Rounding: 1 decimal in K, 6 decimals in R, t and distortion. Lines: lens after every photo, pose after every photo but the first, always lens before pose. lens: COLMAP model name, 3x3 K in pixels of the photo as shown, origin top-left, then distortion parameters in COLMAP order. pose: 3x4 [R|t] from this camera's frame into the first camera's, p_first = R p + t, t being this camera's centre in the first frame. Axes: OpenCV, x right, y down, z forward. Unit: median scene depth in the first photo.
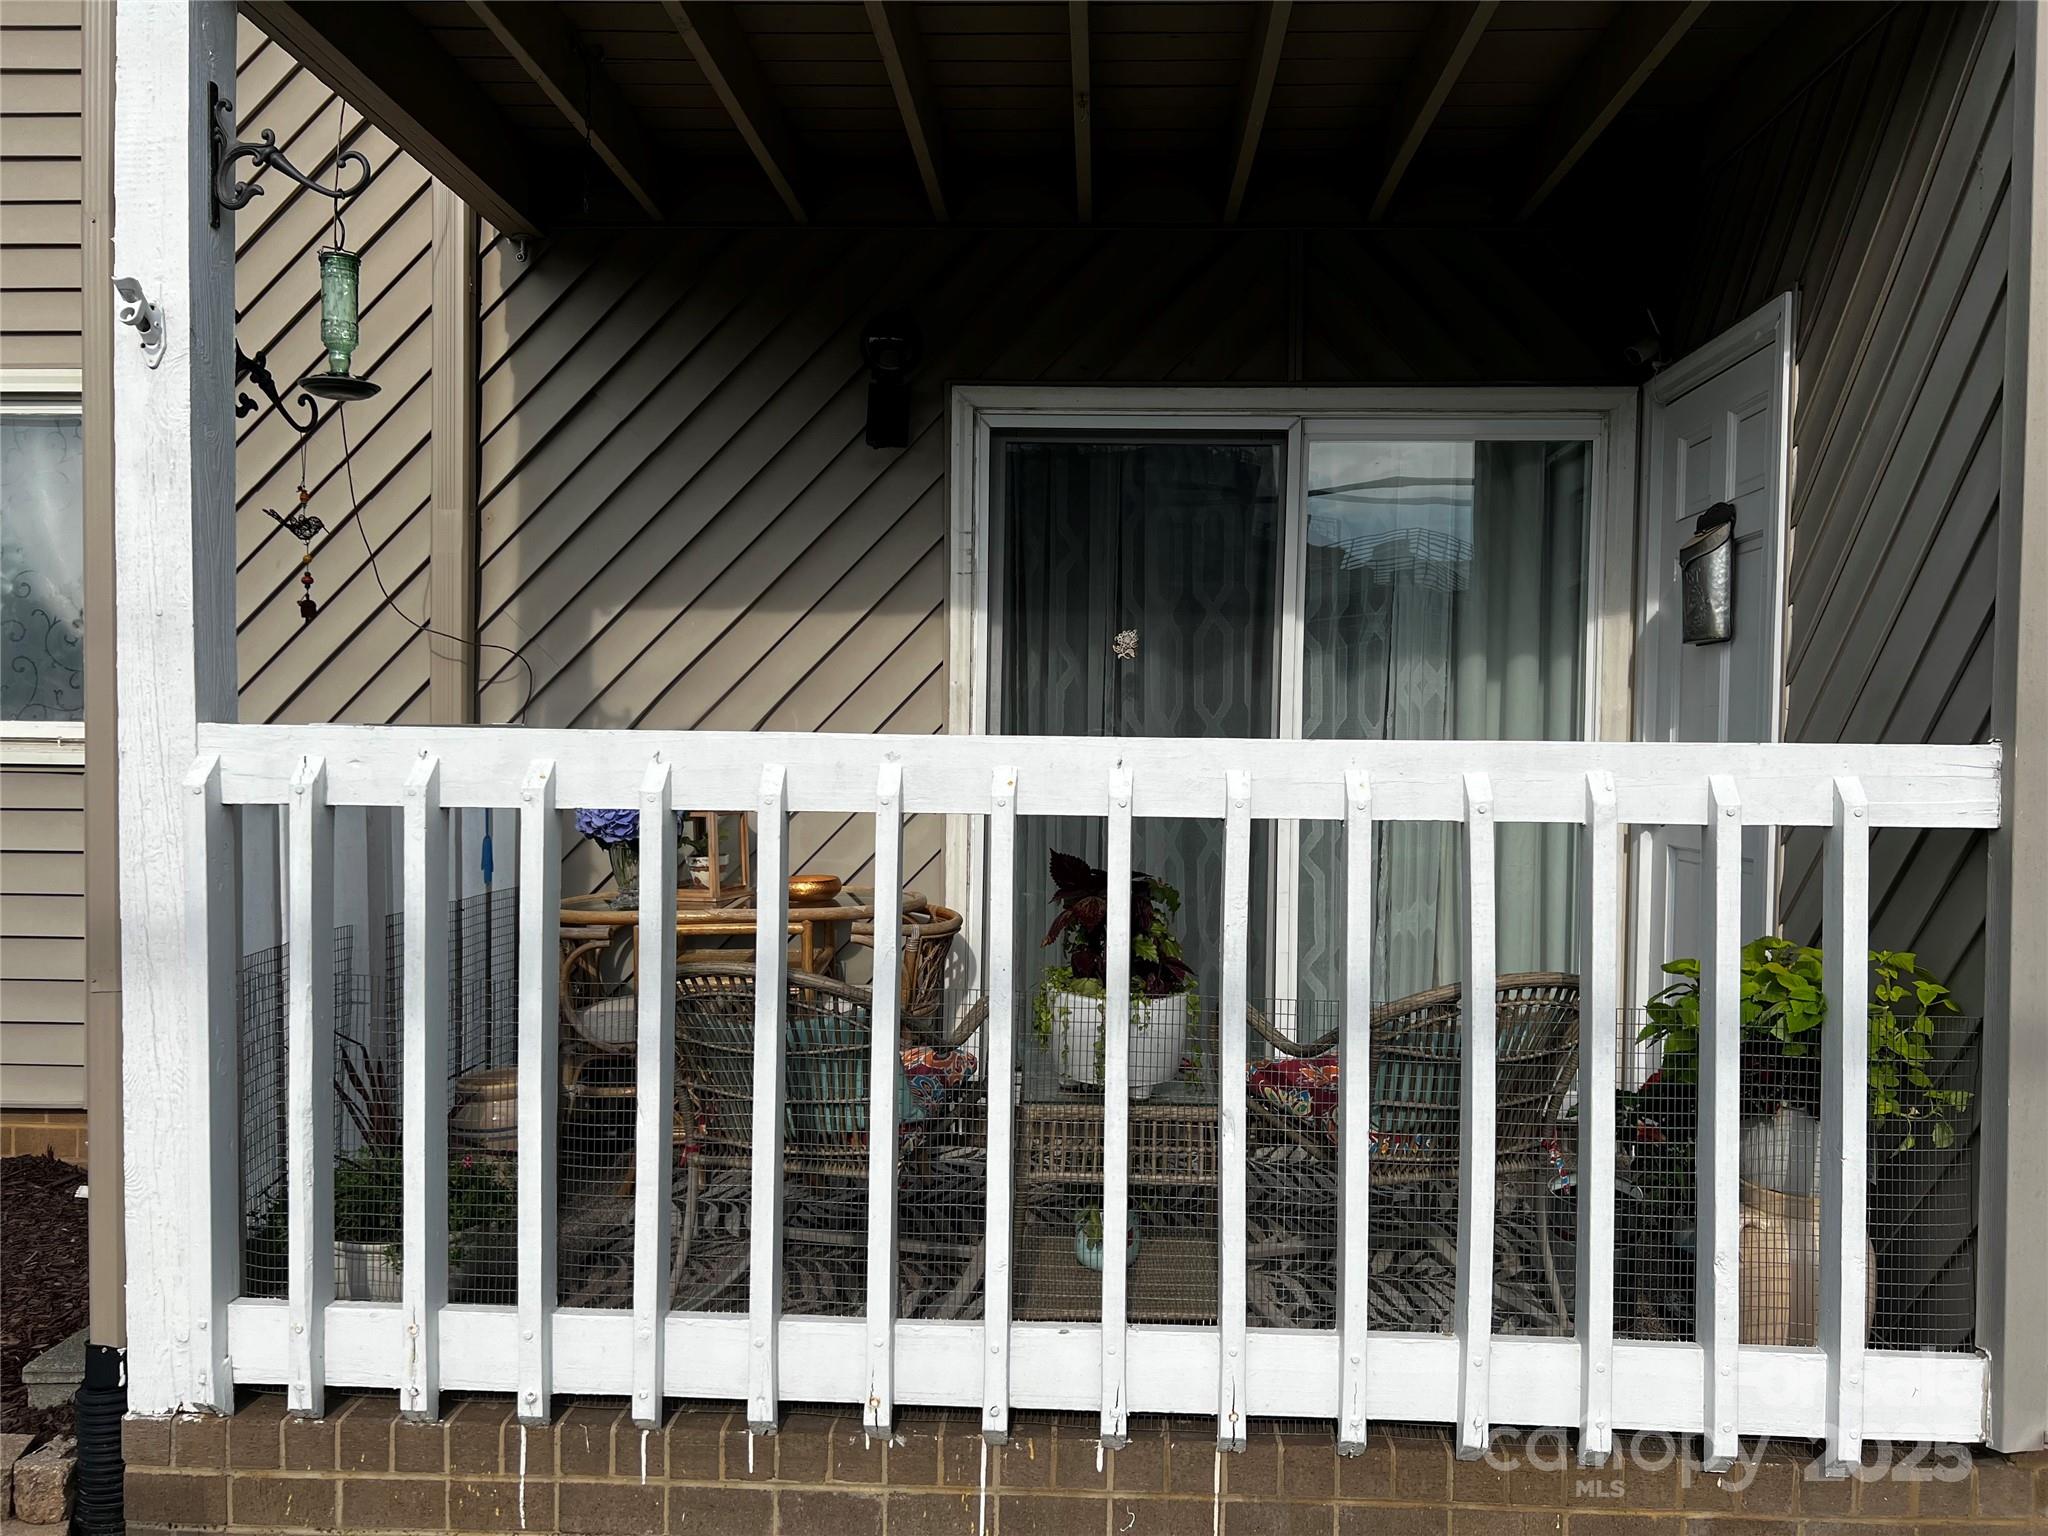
lens RADIAL K [[1569.2, 0, 1054.6], [0, 1569.2, 795.3], [0, 0, 1]] dist [0.058665, -0.079280]
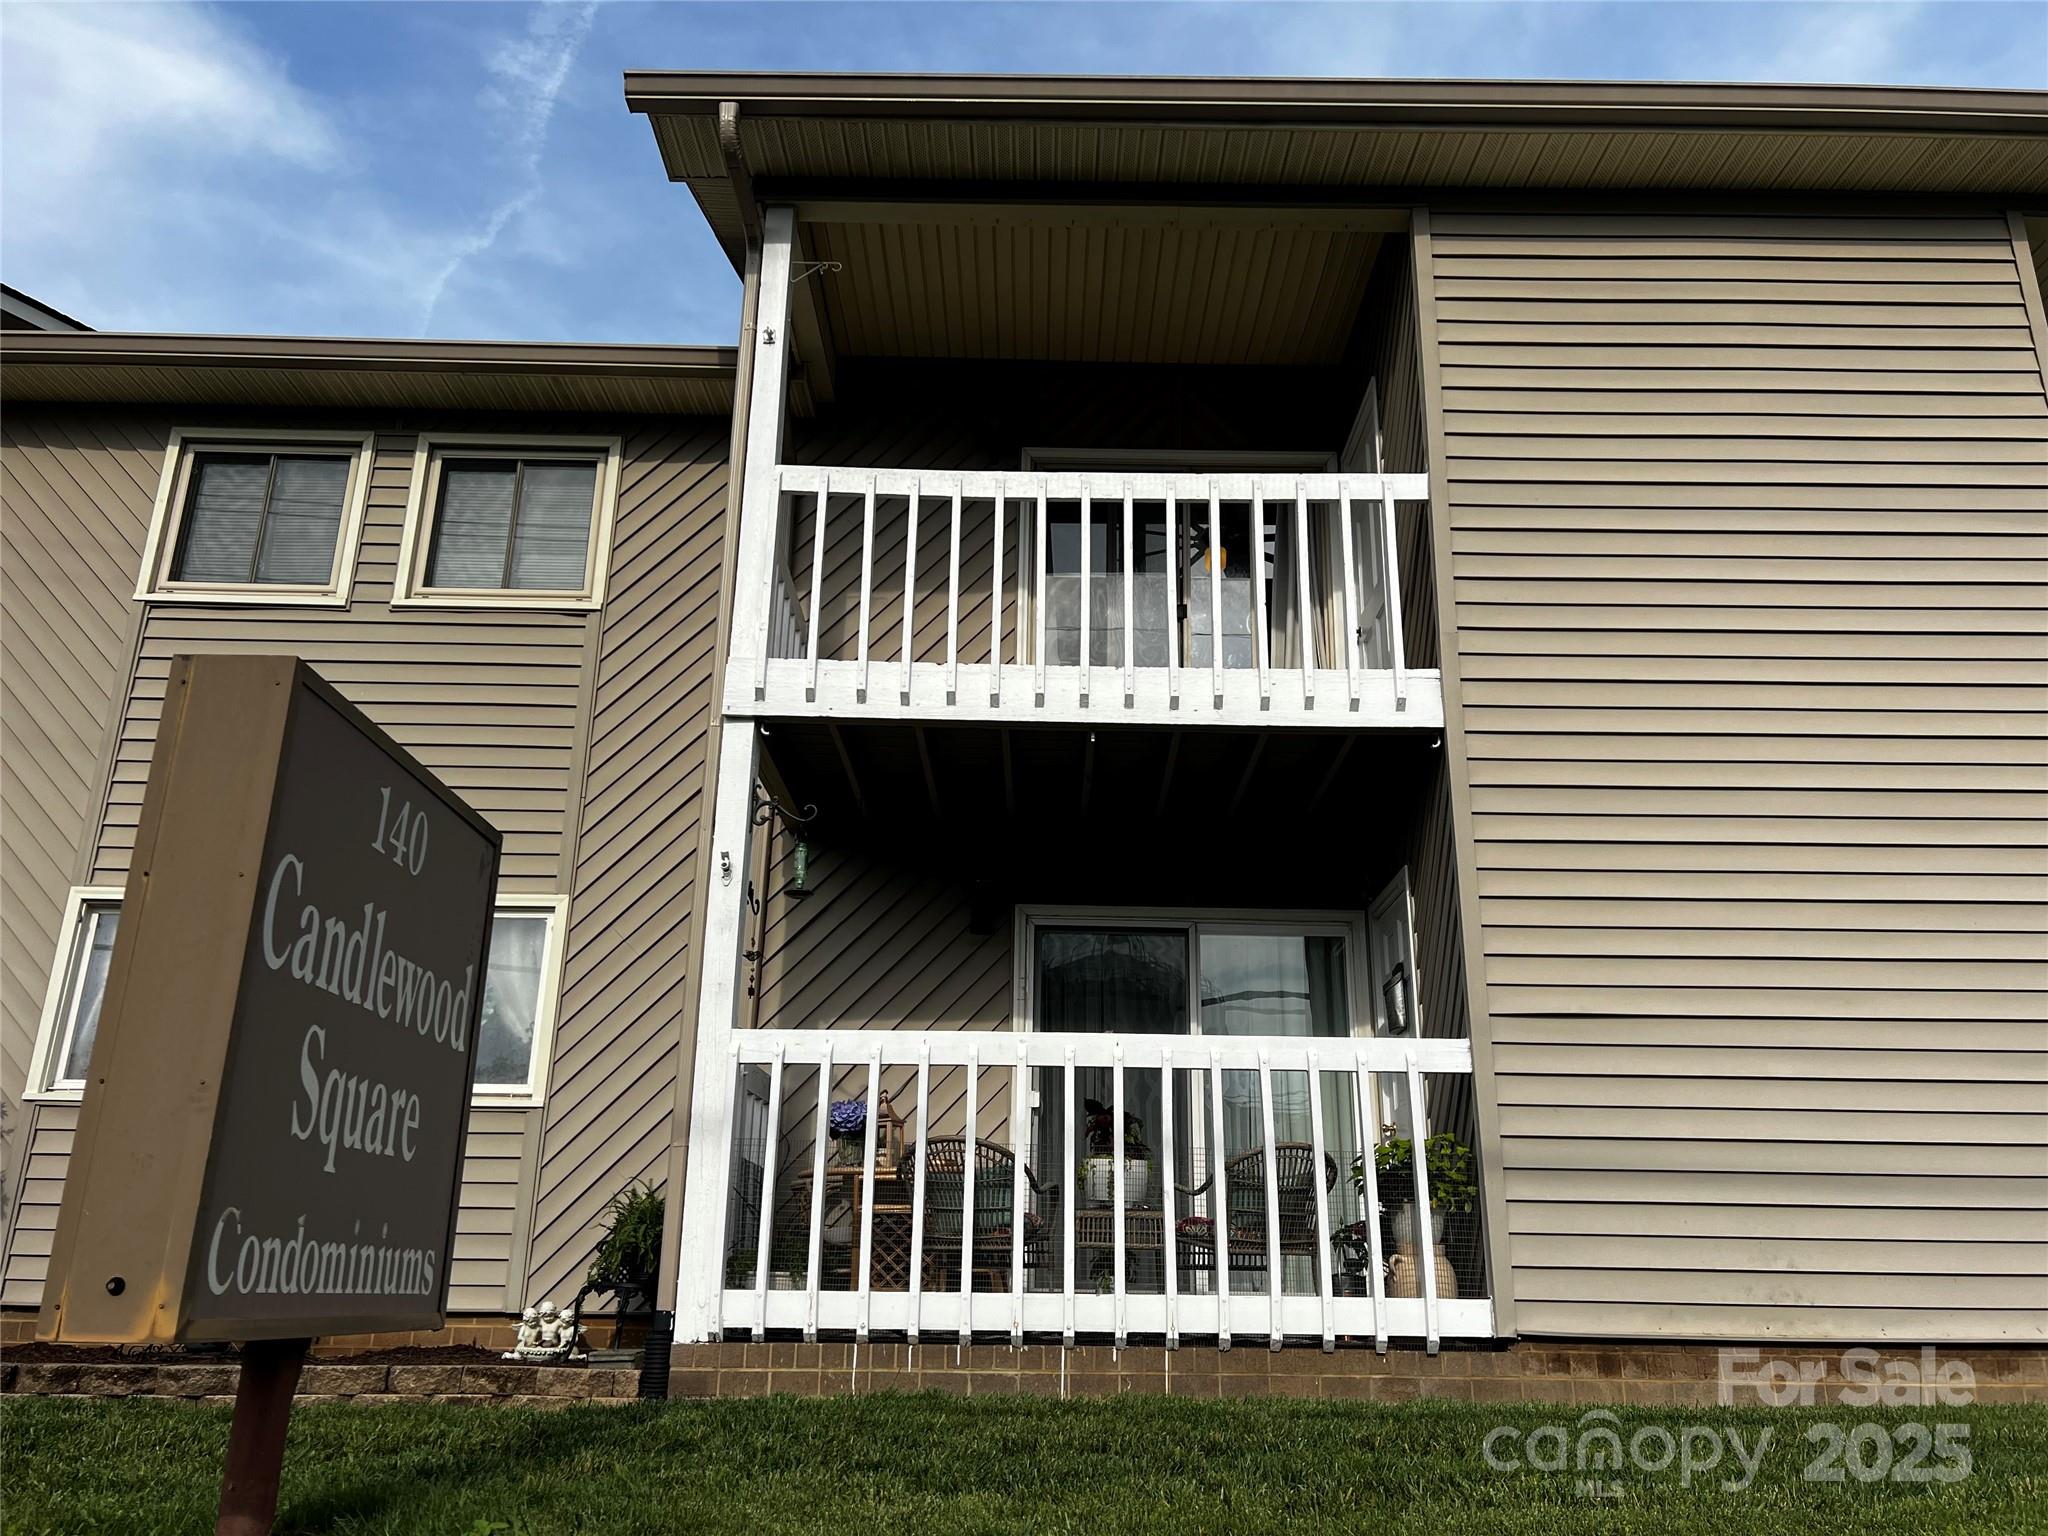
lens RADIAL K [[1569.2, 0, 1054.6], [0, 1569.2, 795.3], [0, 0, 1]] dist [0.058665, -0.079280]
pose [[0.998800, 0.015338, 0.046515, -0.170602], [0.001362, 0.940638, -0.339410, 0.424080], [-0.048960, 0.339066, 0.939488, -1.356040]]
